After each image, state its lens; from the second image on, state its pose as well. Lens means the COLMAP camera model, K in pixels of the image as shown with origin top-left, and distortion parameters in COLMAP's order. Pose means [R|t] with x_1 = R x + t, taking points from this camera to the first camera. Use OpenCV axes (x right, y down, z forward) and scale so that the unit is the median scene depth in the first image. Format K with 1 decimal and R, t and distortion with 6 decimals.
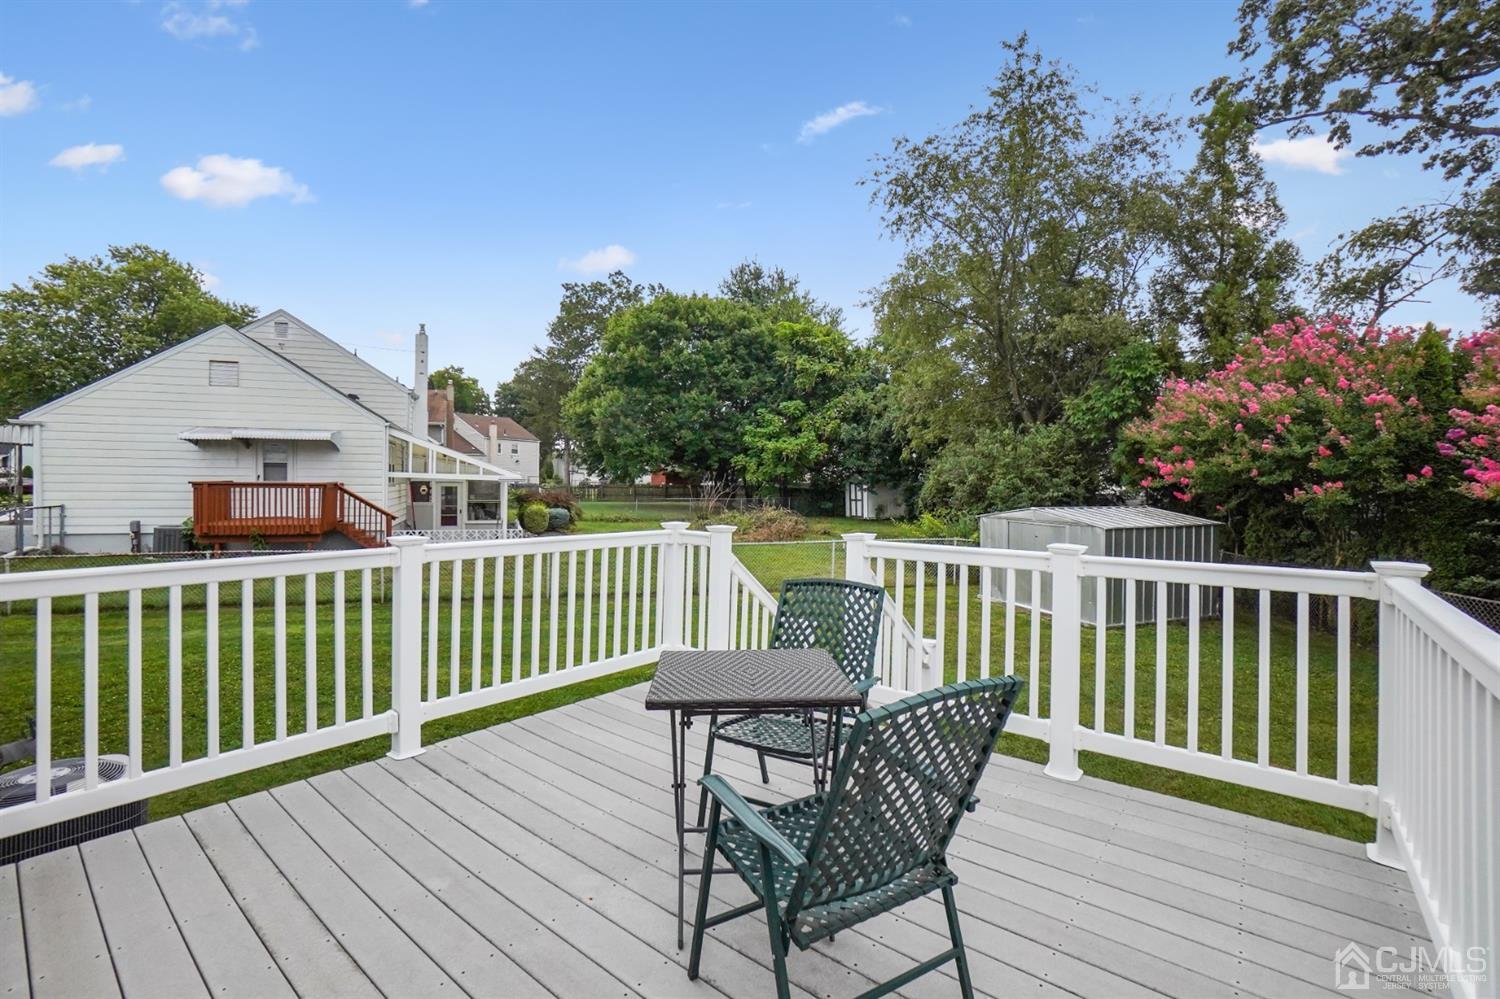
lens RADIAL K [[675.4, 0, 733.4], [0, 675.4, 483.1], [0, 0, 1]] dist [-0.028989, 0.000824]
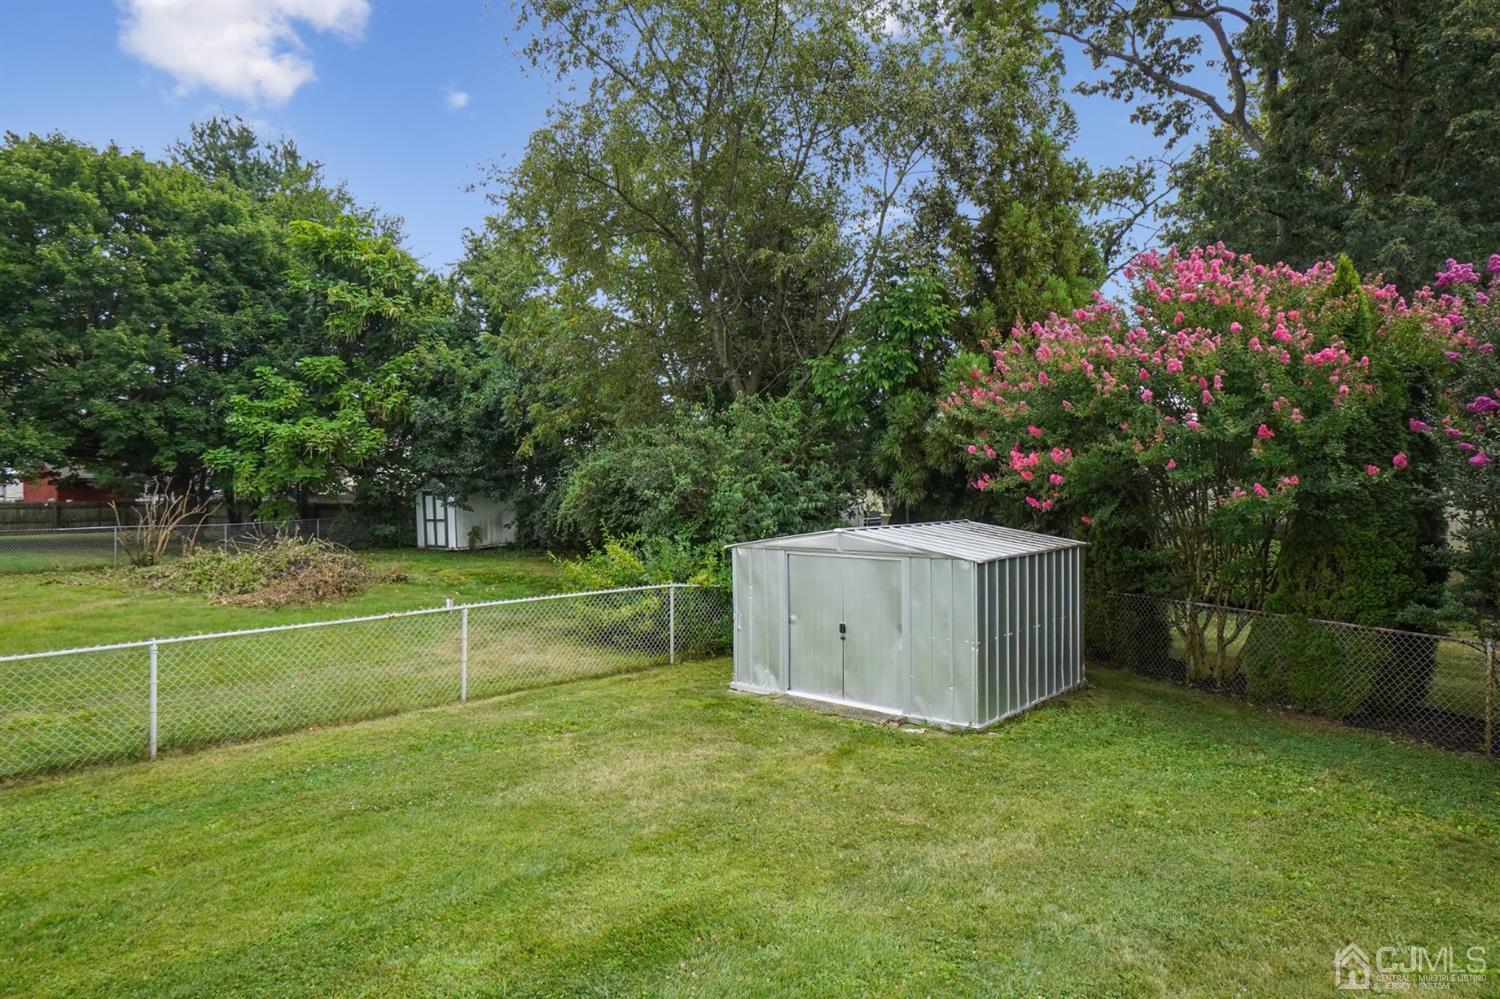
lens RADIAL K [[911.3, 0, 750.8], [0, 911.3, 497.7], [0, 0, 1]] dist [-0.013977, 0.019758]
pose [[0.853275, -0.019429, 0.521099, -0.009052], [0.016308, 0.999811, 0.010574, -0.000067], [-0.521206, -0.000524, 0.853431, 0.122848]]
